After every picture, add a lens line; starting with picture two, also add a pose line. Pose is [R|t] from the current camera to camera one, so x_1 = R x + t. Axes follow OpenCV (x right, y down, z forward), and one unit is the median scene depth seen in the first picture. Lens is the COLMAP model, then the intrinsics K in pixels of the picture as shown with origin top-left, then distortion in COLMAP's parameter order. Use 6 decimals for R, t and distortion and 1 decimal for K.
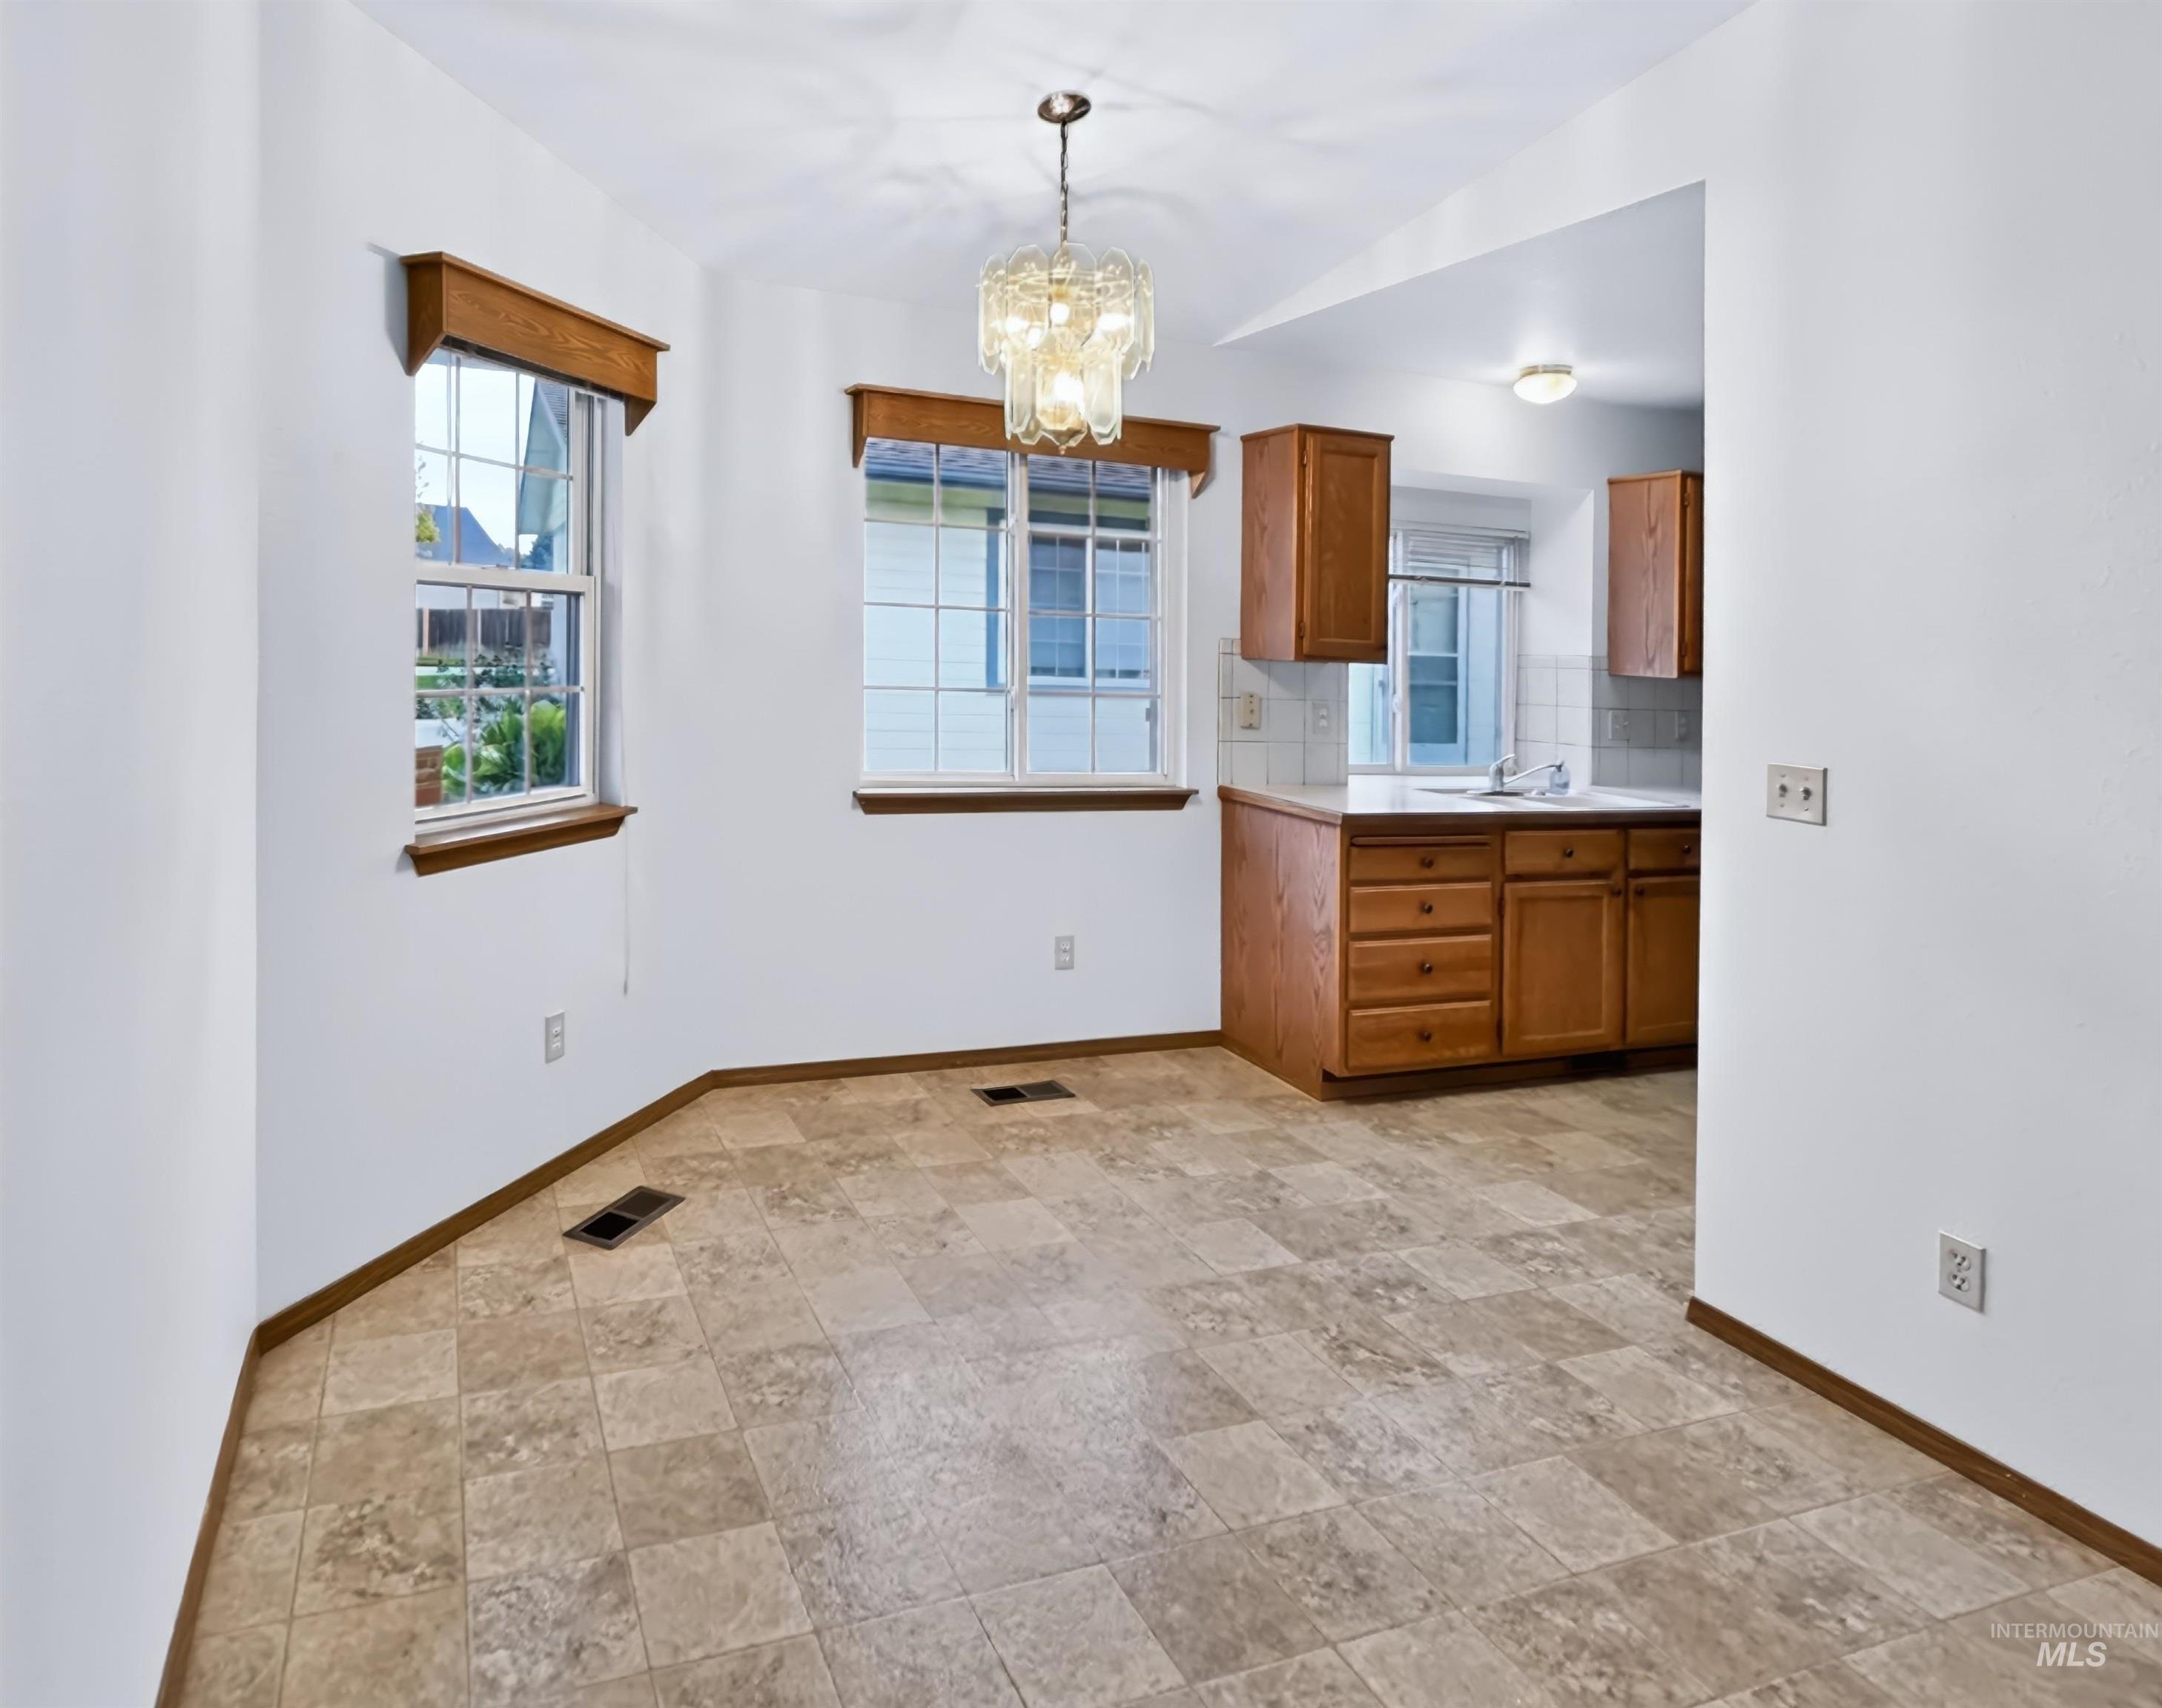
lens RADIAL K [[1574.1, 0, 1077.2], [0, 1574.1, 758.4], [0, 0, 1]] dist [0.000859, 0.001169]
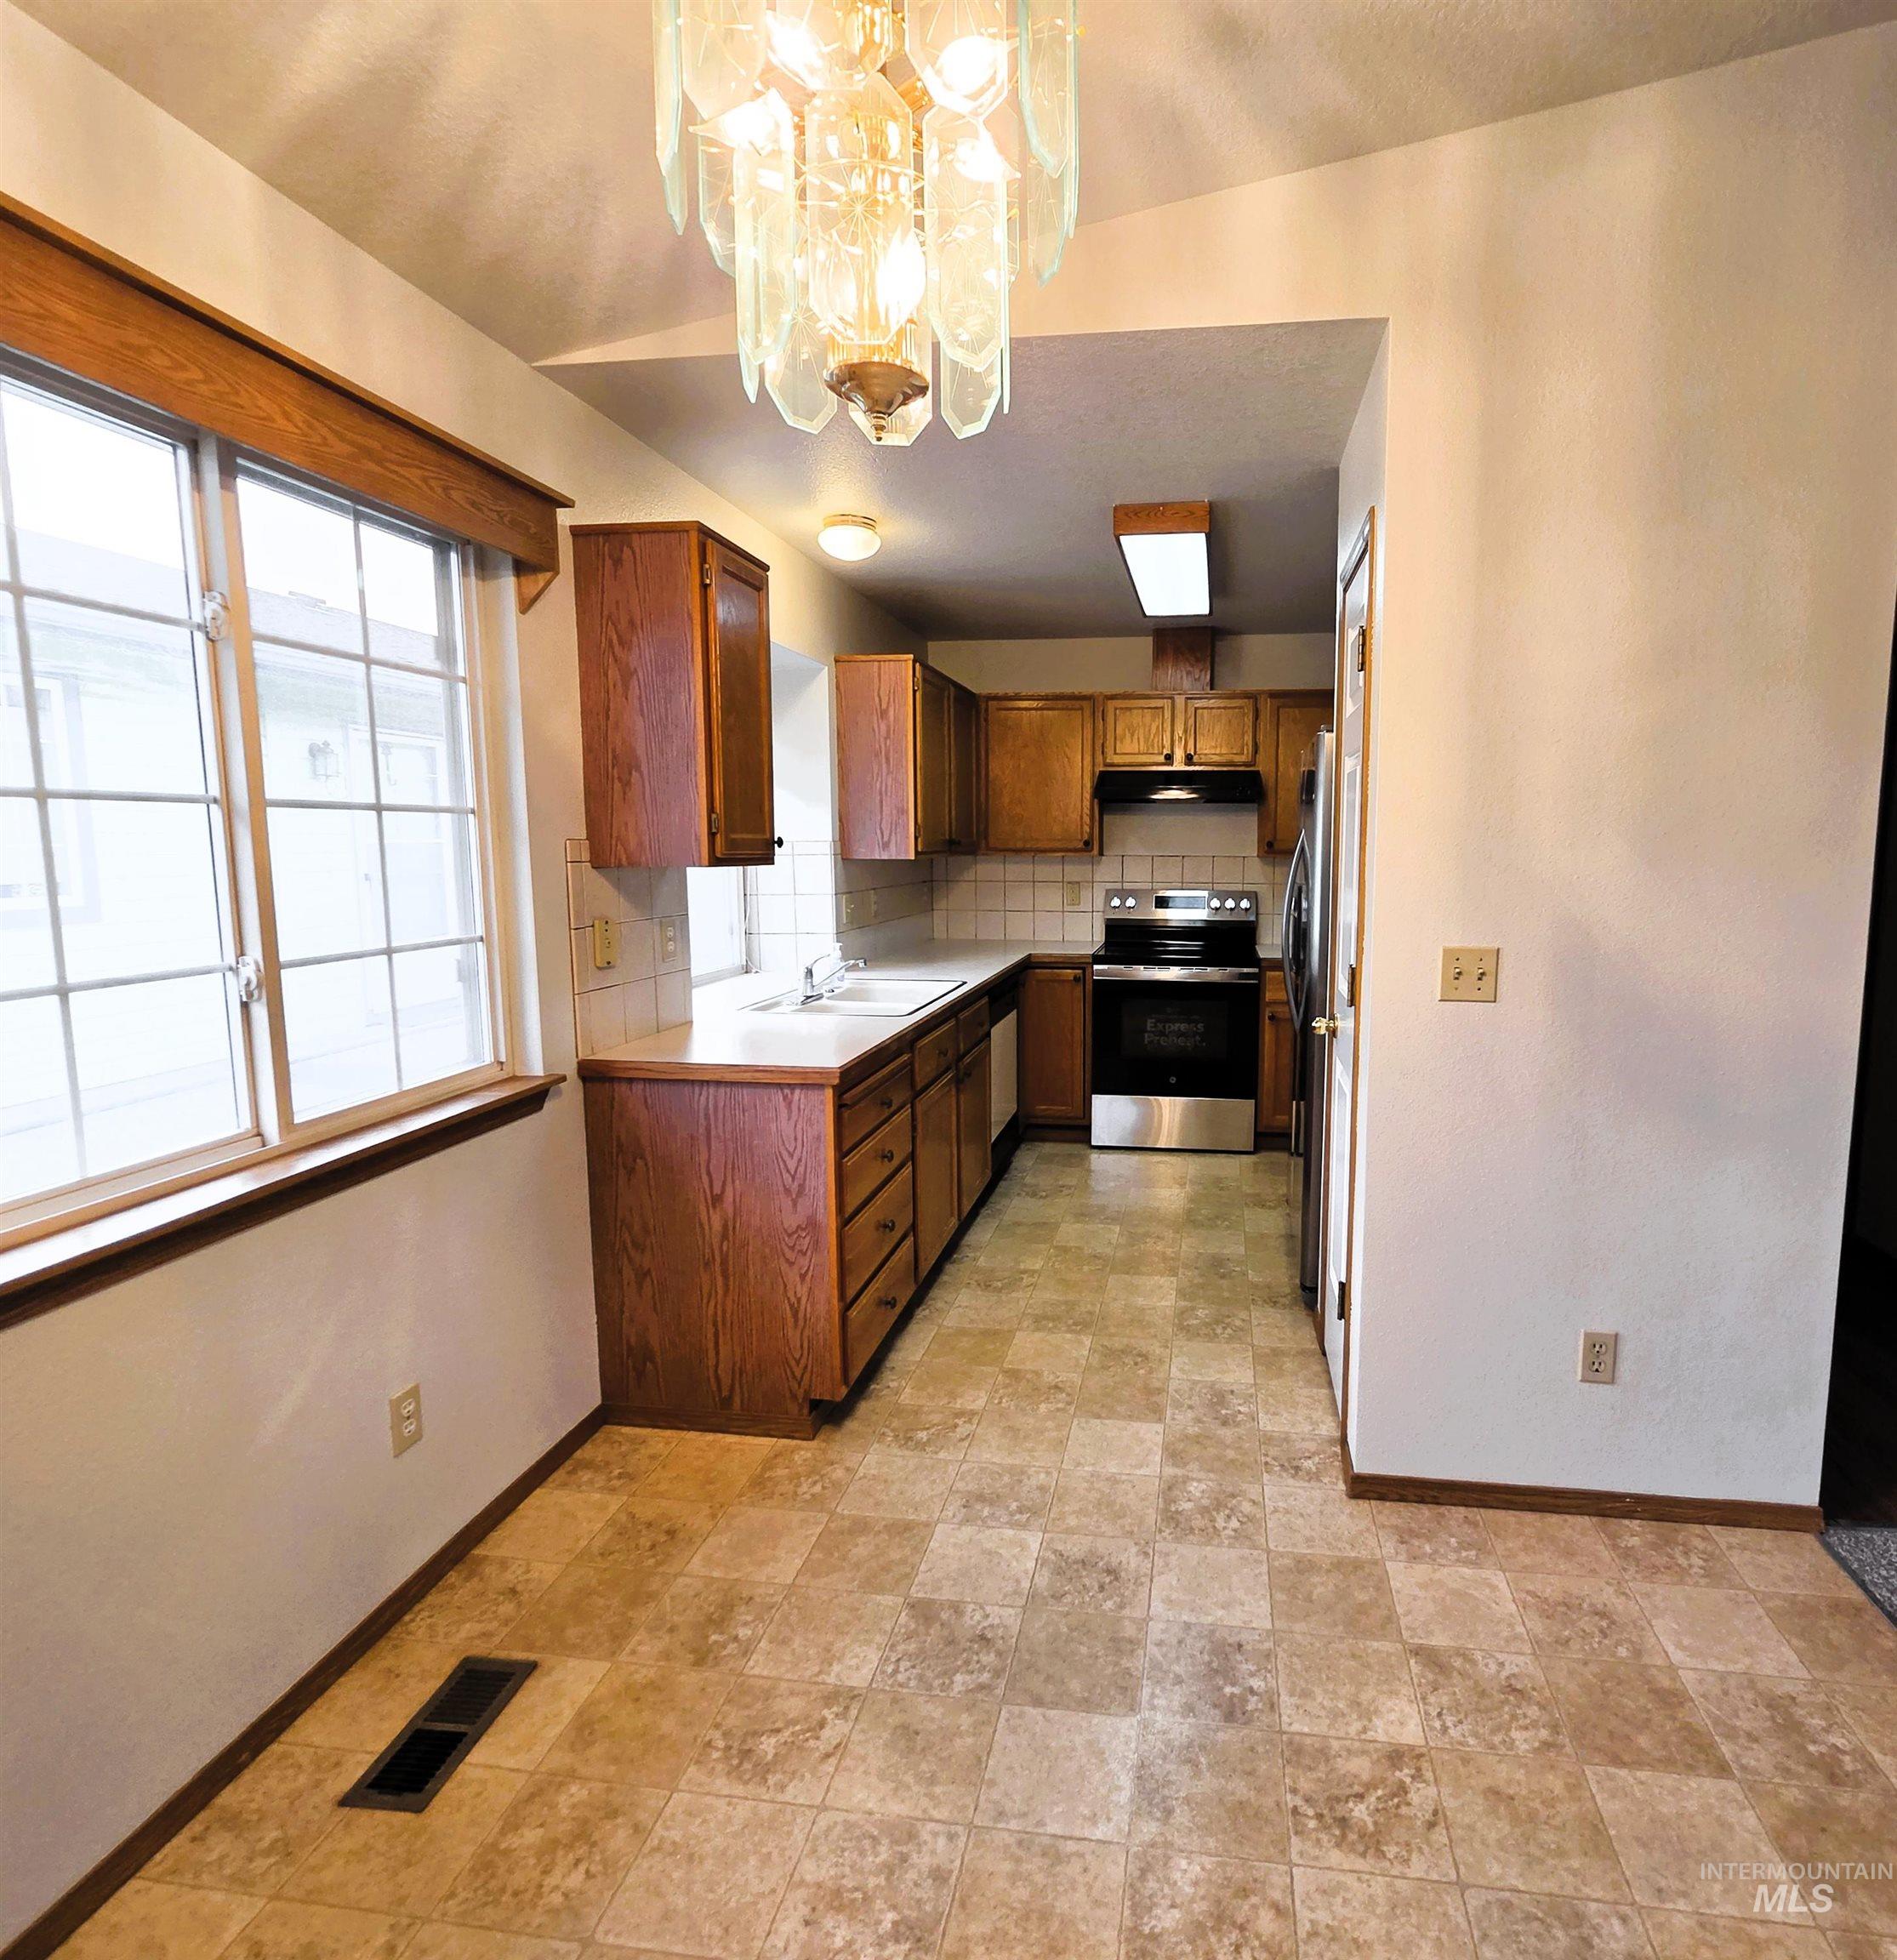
lens RADIAL K [[1038.0, 0, 954.0], [0, 1038.0, 941.7], [0, 0, 1]] dist [-0.000131, -0.000512]
pose [[0.513006, -0.125841, 0.849111, -0.216220], [0.081449, 0.991869, 0.097789, -0.069345], [-0.854512, 0.018993, 0.519084, 0.702132]]
